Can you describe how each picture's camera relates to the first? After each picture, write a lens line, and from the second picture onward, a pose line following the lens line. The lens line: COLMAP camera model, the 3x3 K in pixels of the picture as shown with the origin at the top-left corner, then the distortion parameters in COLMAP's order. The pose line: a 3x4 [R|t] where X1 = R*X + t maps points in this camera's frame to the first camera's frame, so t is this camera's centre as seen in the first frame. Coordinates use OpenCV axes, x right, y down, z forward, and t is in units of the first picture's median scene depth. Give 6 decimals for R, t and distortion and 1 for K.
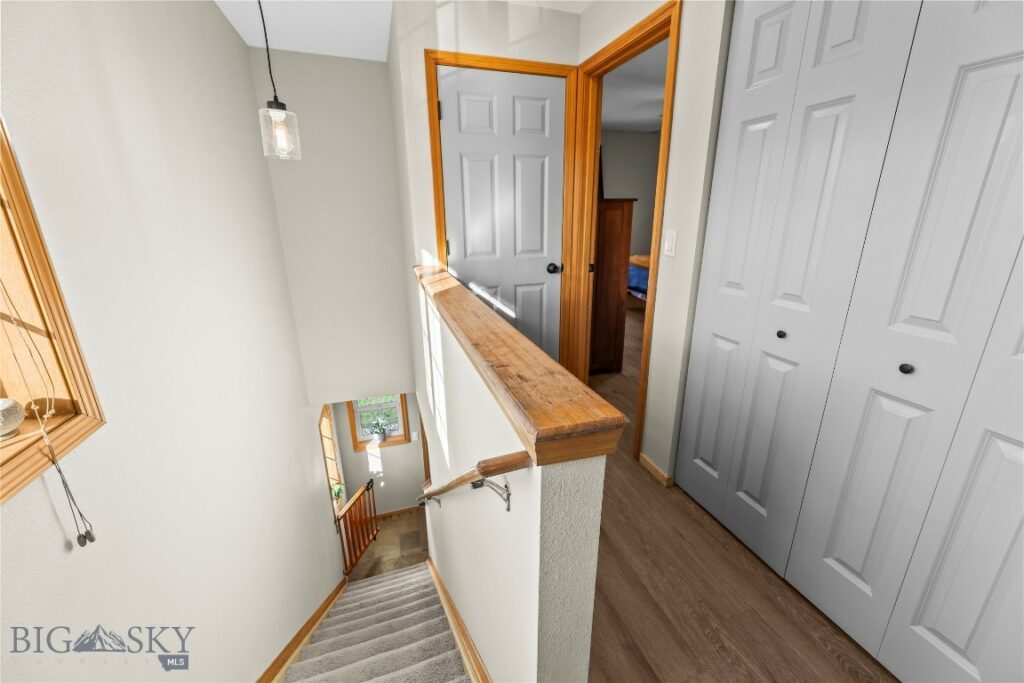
lens RADIAL K [[418.0, 0, 515.1], [0, 418.0, 343.2], [0, 0, 1]] dist [0.011065, -0.000304]
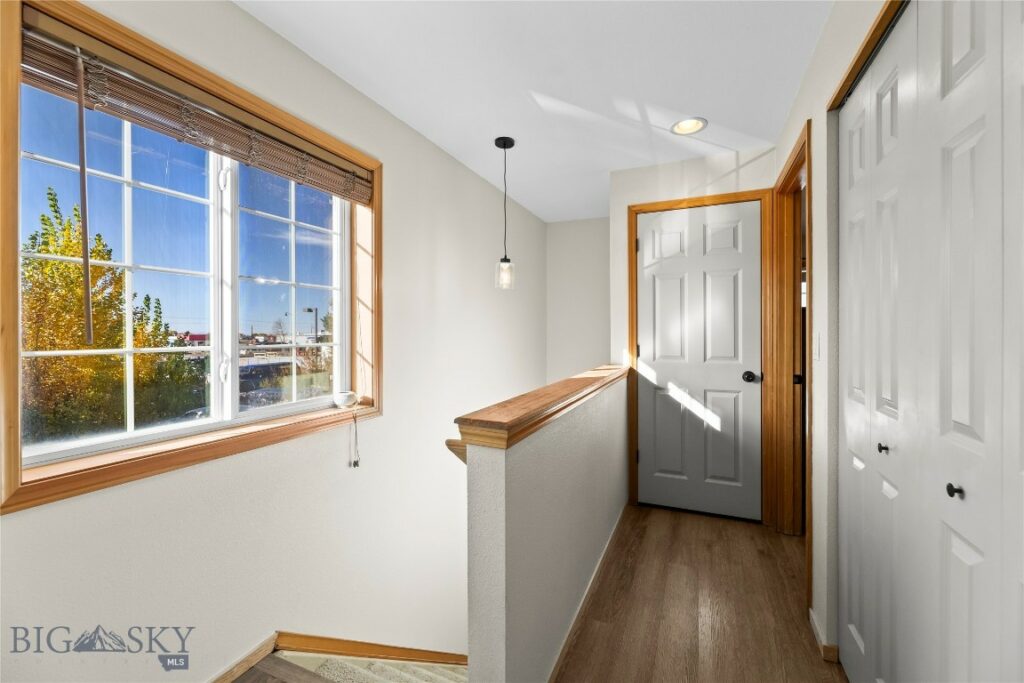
lens RADIAL K [[418.0, 0, 510.6], [0, 418.0, 340.1], [0, 0, 1]] dist [0.011065, -0.000304]
pose [[0.727572, 0.013526, -0.685898, 0.407086], [-0.209522, 0.956417, -0.203391, 0.058085], [0.653253, 0.291692, 0.698696, -0.054722]]
